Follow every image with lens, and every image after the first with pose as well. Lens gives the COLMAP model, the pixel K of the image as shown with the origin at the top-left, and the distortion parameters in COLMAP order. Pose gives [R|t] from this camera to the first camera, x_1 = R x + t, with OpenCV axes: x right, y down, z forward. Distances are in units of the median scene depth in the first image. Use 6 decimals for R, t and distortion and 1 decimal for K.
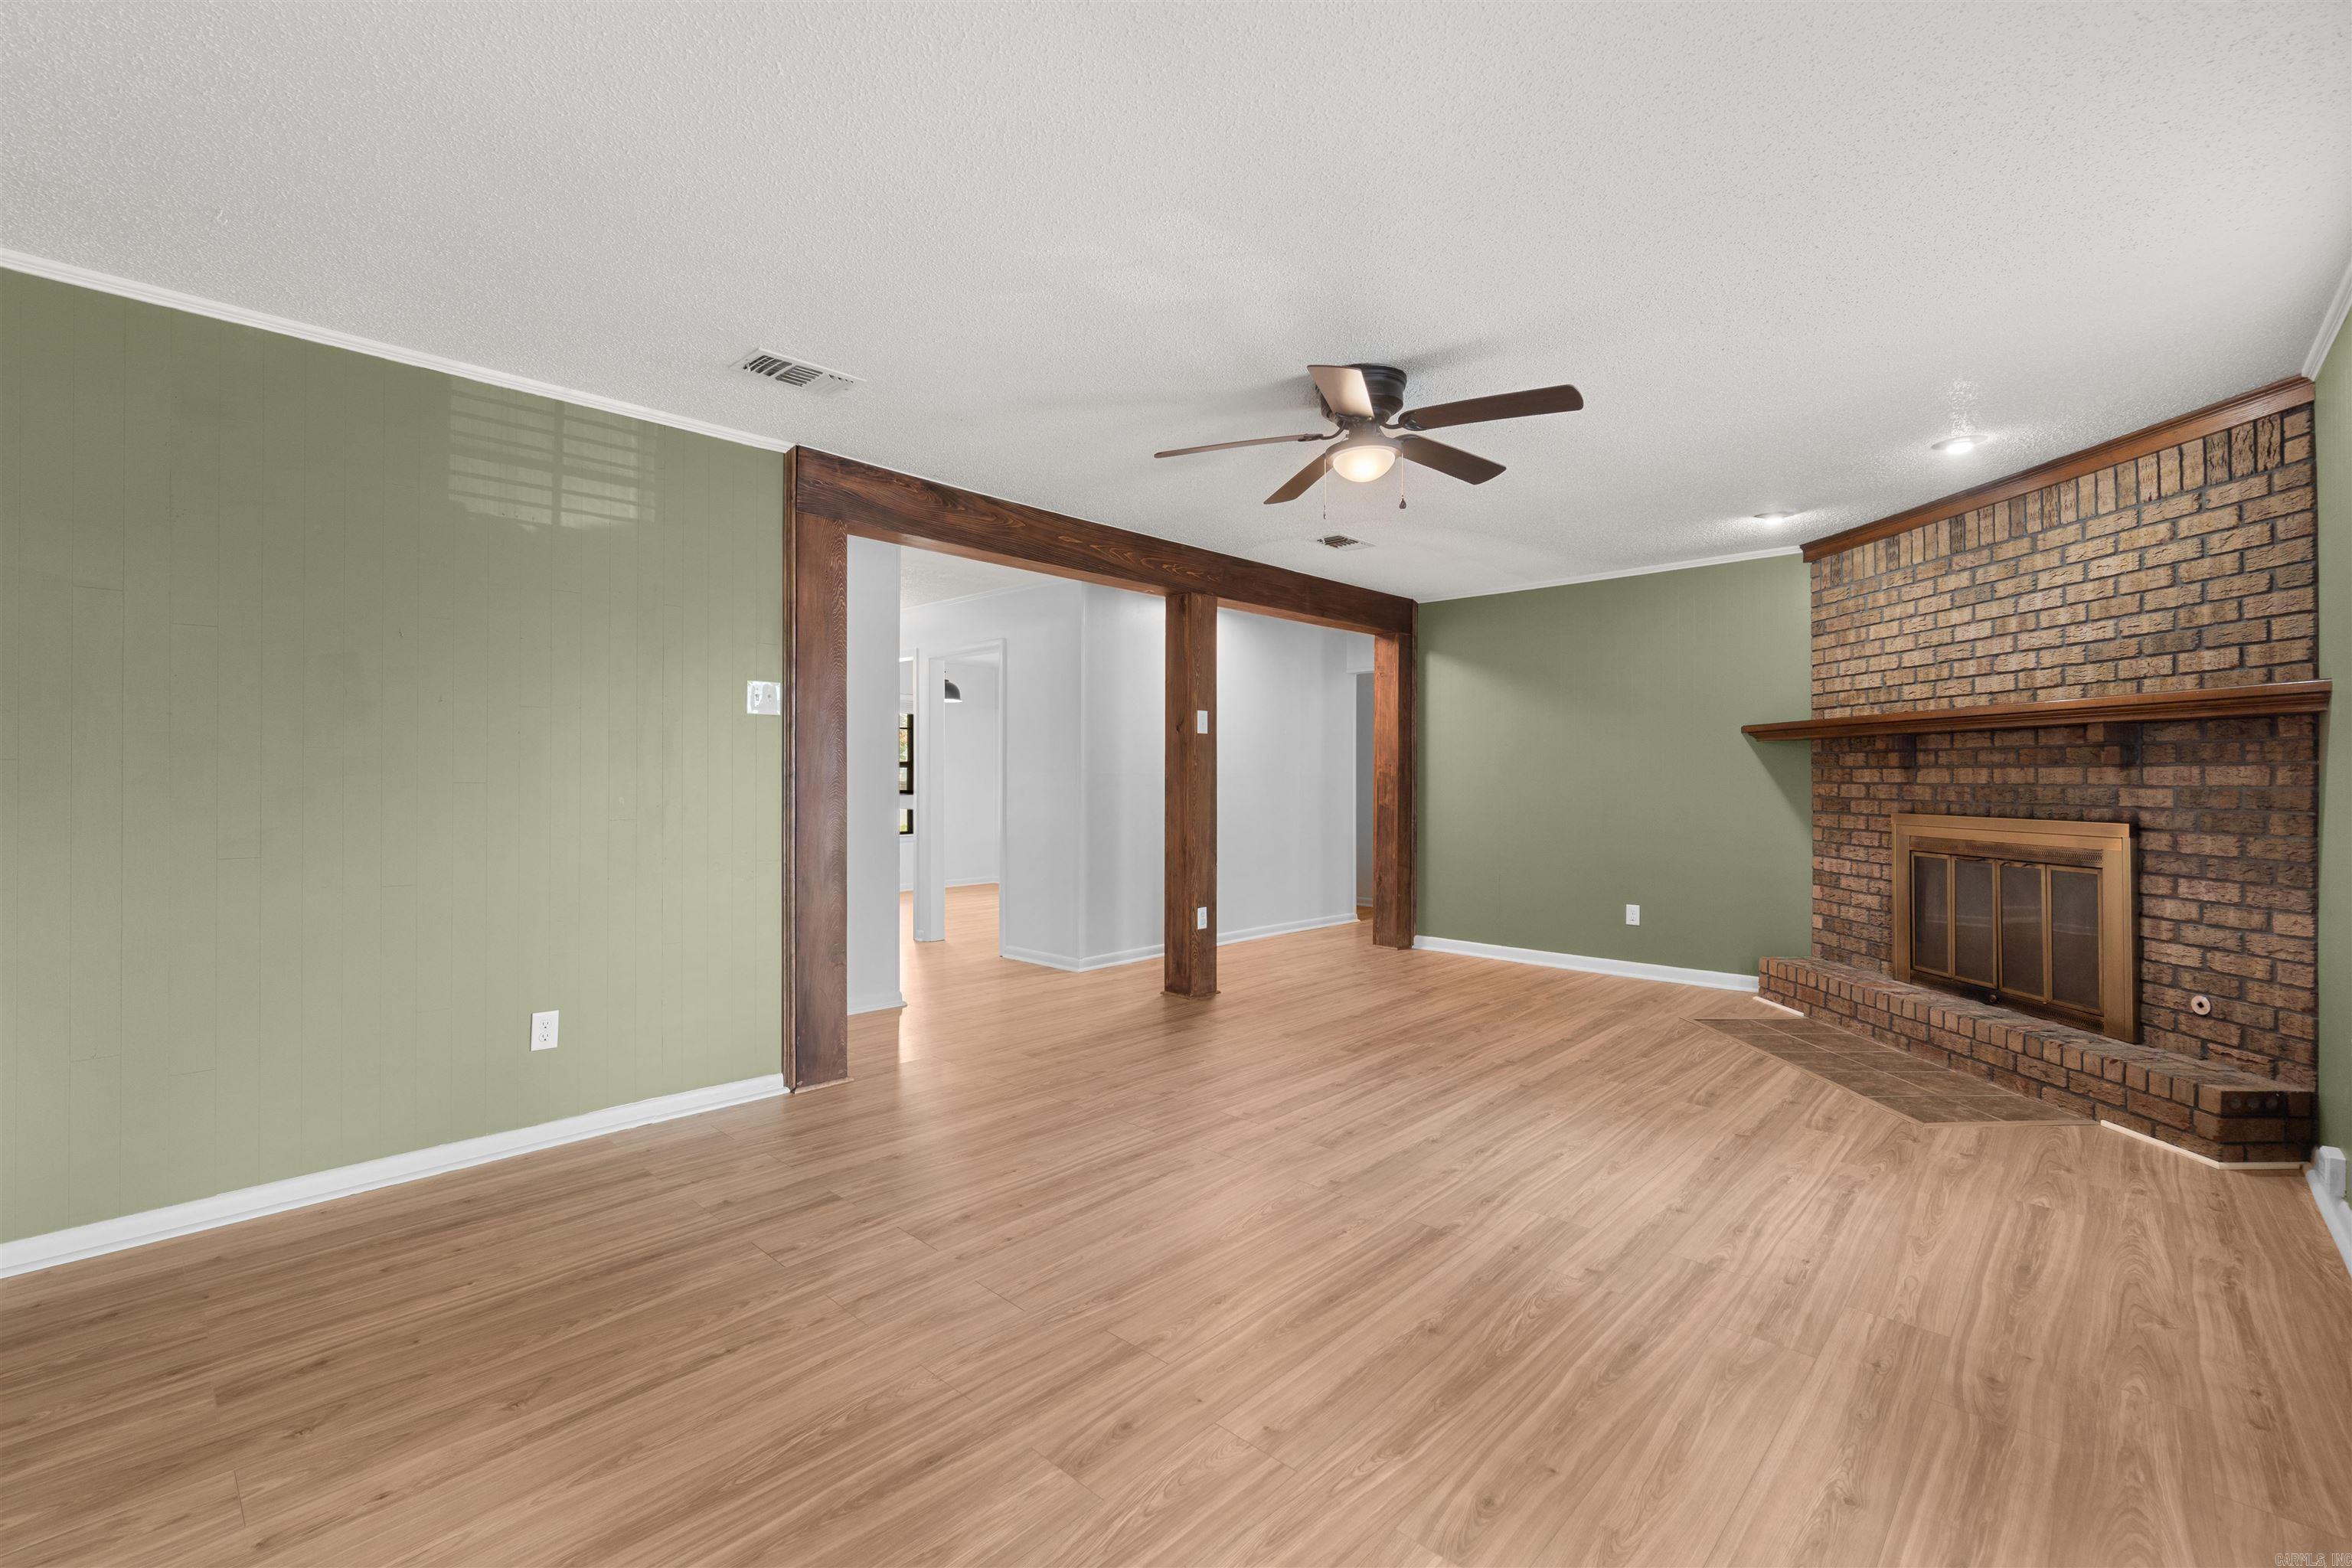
lens RADIAL K [[1028.9, 0, 1180.6], [0, 1028.9, 769.5], [0, 0, 1]] dist [-0.006068, 0.001227]
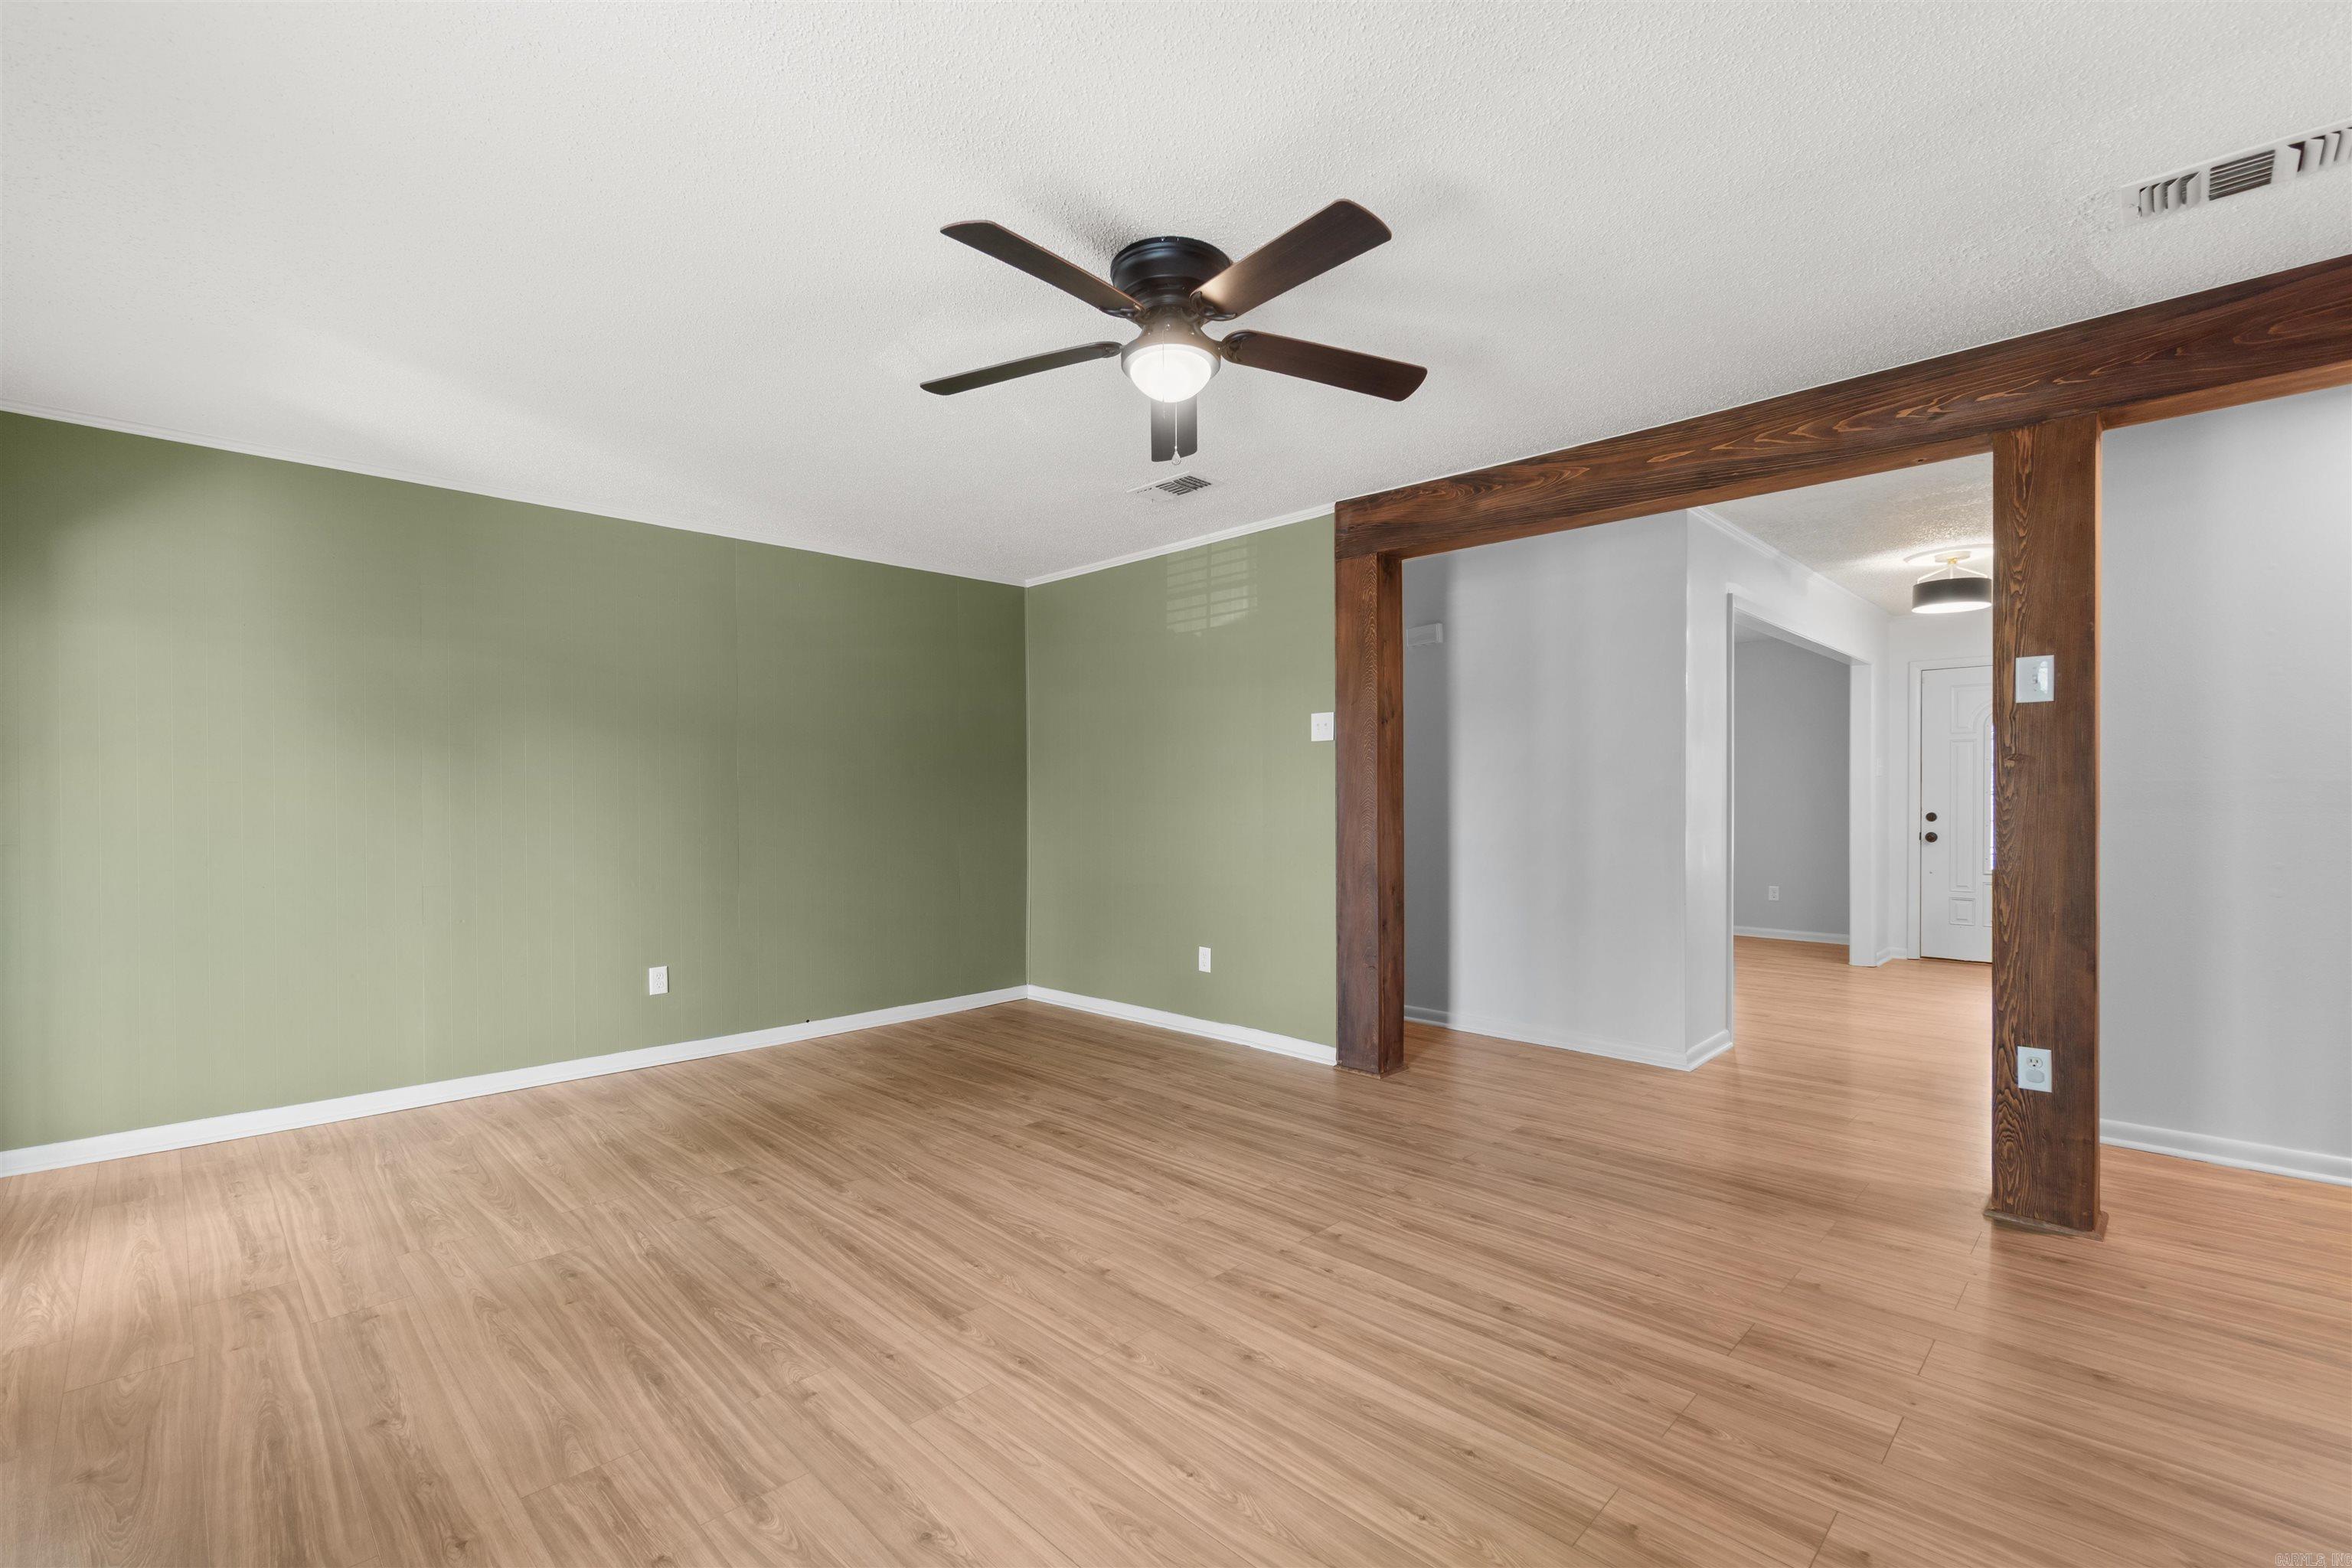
lens RADIAL K [[1028.9, 0, 1167.5], [0, 1028.9, 813.6], [0, 0, 1]] dist [-0.006068, 0.001227]
pose [[-0.043294, 0.017424, -0.998910, 0.786742], [0.011990, 0.999785, 0.016920, 0.007241], [0.998990, -0.011245, -0.043493, 0.869747]]
